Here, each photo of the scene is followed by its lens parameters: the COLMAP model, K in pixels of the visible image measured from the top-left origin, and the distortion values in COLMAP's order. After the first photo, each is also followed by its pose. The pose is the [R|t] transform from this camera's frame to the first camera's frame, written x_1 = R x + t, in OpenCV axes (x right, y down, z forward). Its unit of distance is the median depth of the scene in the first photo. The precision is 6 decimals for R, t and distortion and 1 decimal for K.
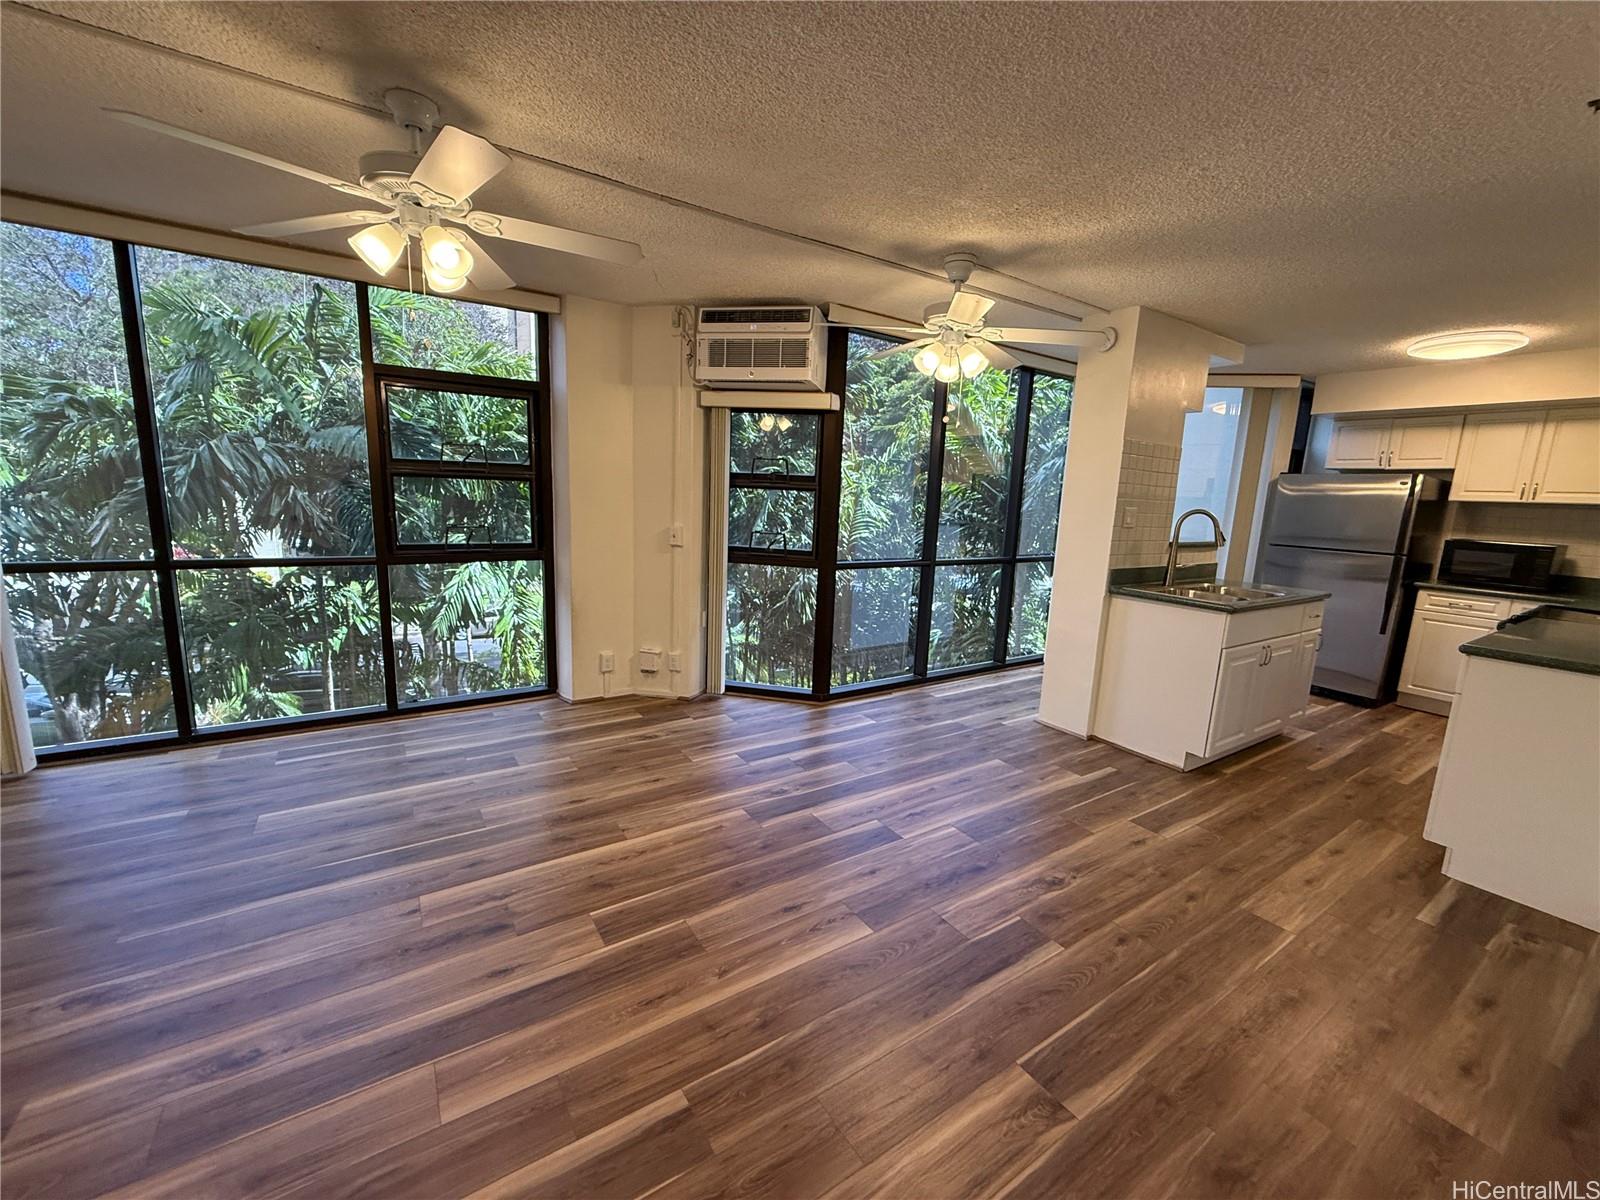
lens RADIAL K [[638.1, 0, 795.1], [0, 638.1, 598.3], [0, 0, 1]] dist [-0.001315, -0.000088]
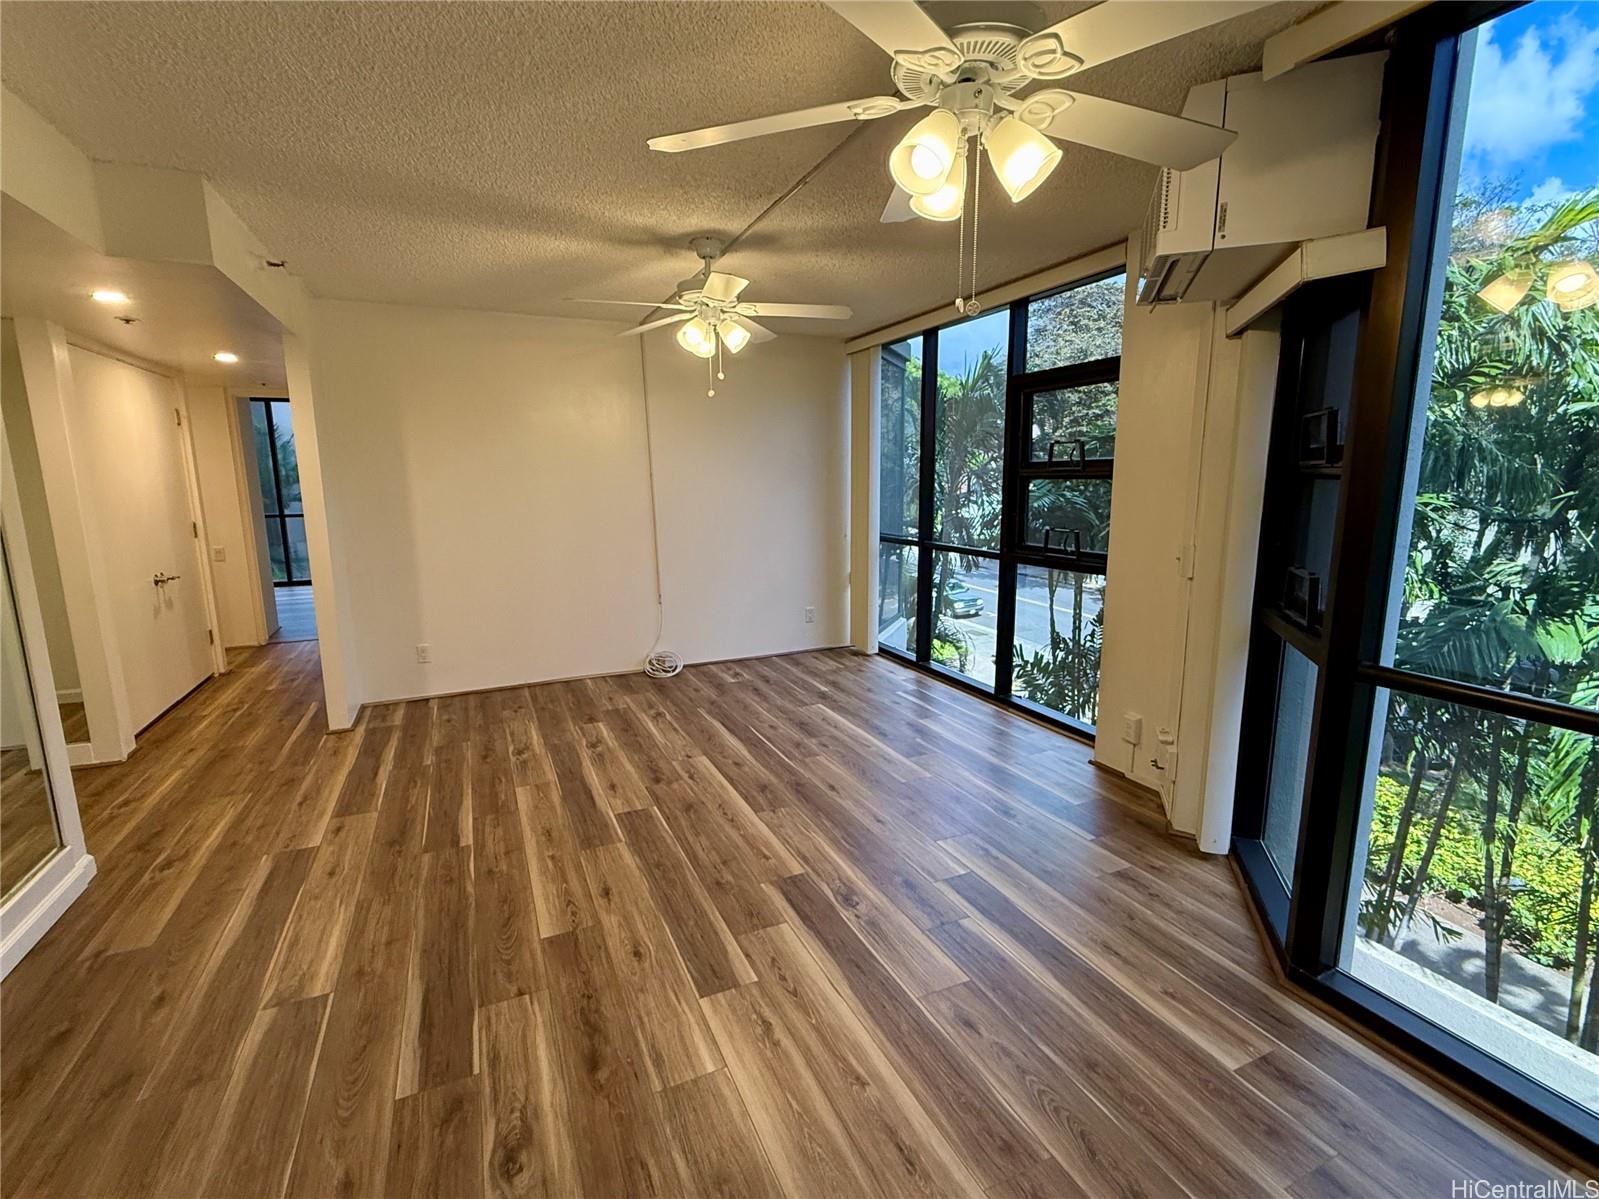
lens RADIAL K [[730.9, 0, 800.7], [0, 730.9, 596.5], [0, 0, 1]] dist [0.000801, 0.000064]
pose [[-0.149253, 0.125894, -0.980752, 0.946184], [-0.164451, 0.974887, 0.150168, -0.185177], [0.975028, 0.183698, -0.124801, 1.242430]]
